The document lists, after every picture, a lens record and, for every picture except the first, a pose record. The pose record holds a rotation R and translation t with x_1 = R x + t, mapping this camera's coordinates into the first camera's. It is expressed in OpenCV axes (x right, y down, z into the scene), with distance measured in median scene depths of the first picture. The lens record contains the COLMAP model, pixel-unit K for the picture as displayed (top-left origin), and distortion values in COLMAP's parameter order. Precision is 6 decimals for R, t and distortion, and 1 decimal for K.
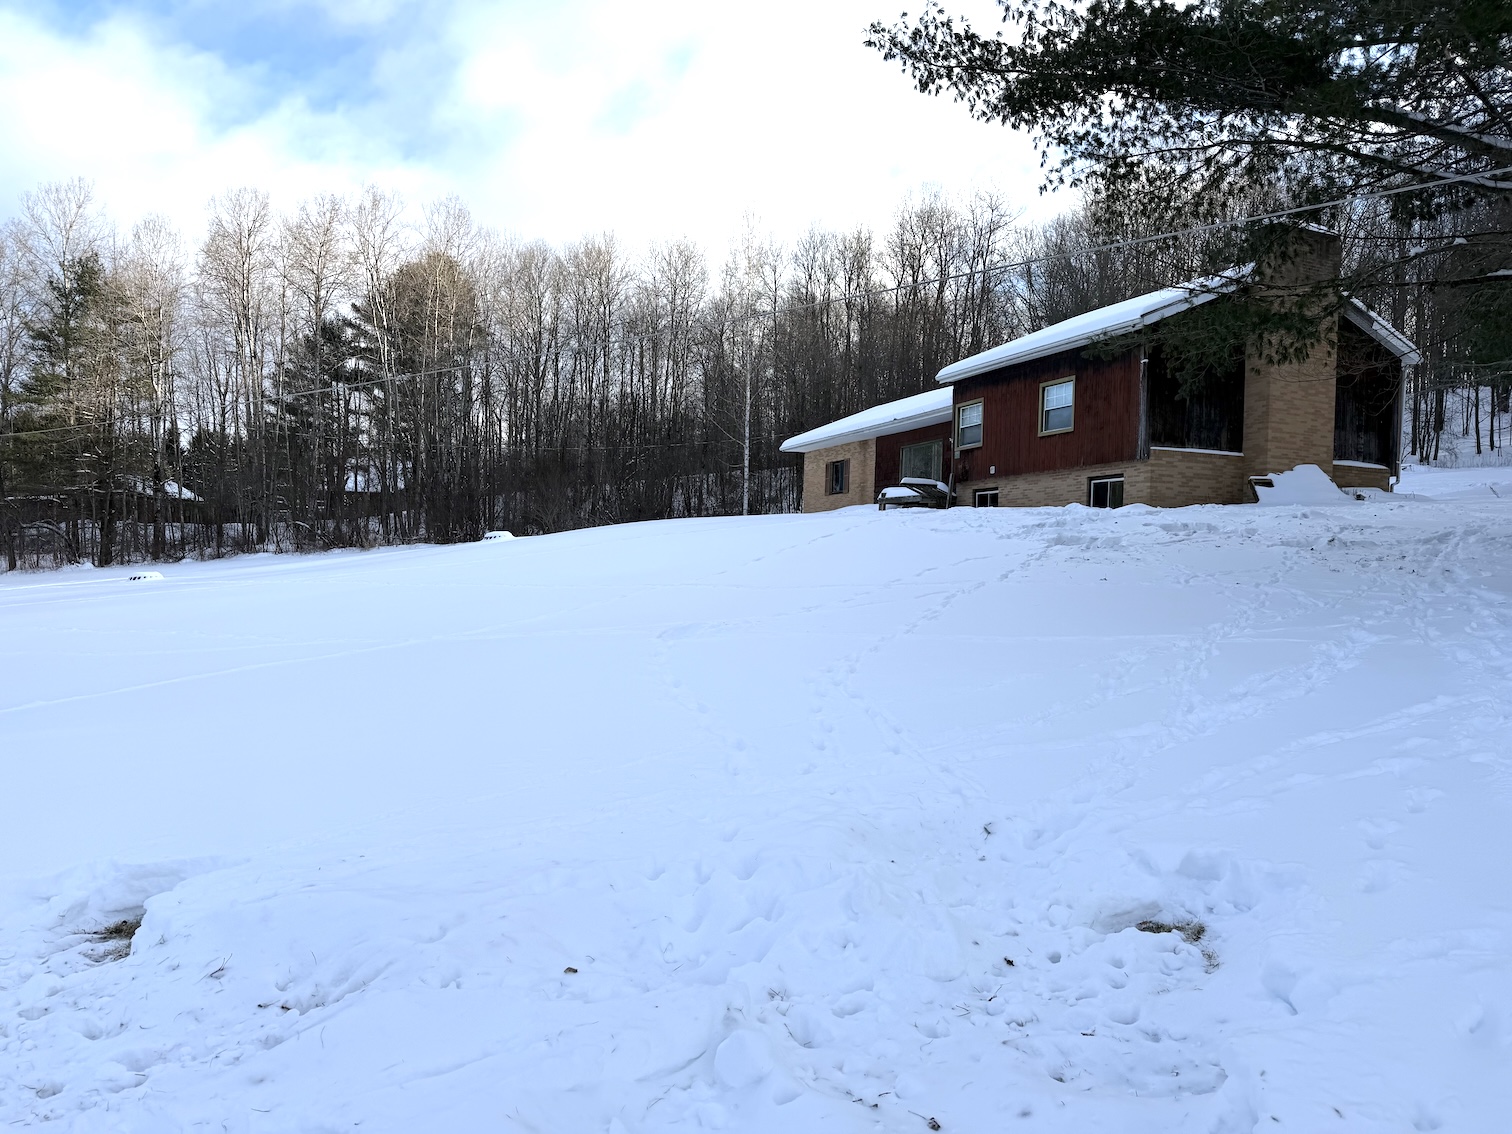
lens RADIAL K [[1059.8, 0, 757.0], [0, 1059.8, 563.3], [0, 0, 1]] dist [0.131176, -0.198106]
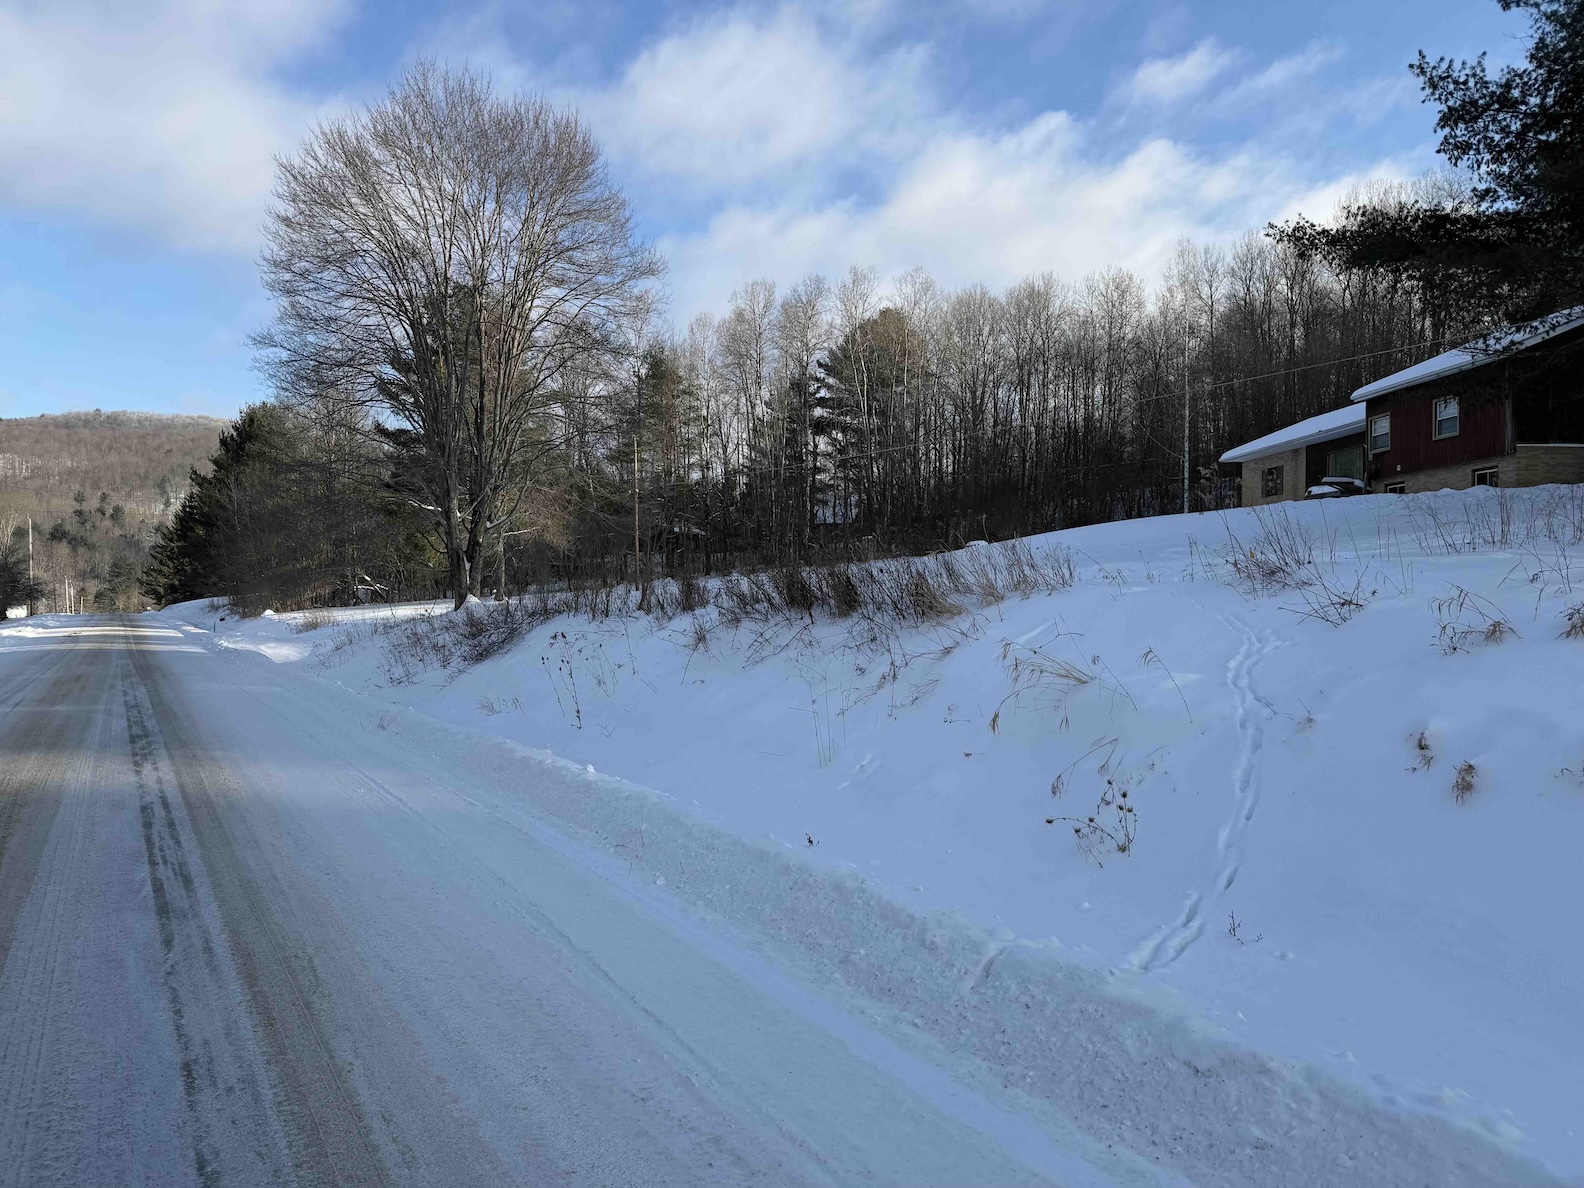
lens RADIAL K [[1110.3, 0, 793.1], [0, 1110.3, 590.1], [0, 0, 1]] dist [0.131176, -0.198106]
pose [[0.941658, -0.022175, -0.335841, -0.004653], [0.021243, 0.999754, -0.006449, 0.025843], [0.335901, -0.001062, 0.941897, -0.258091]]
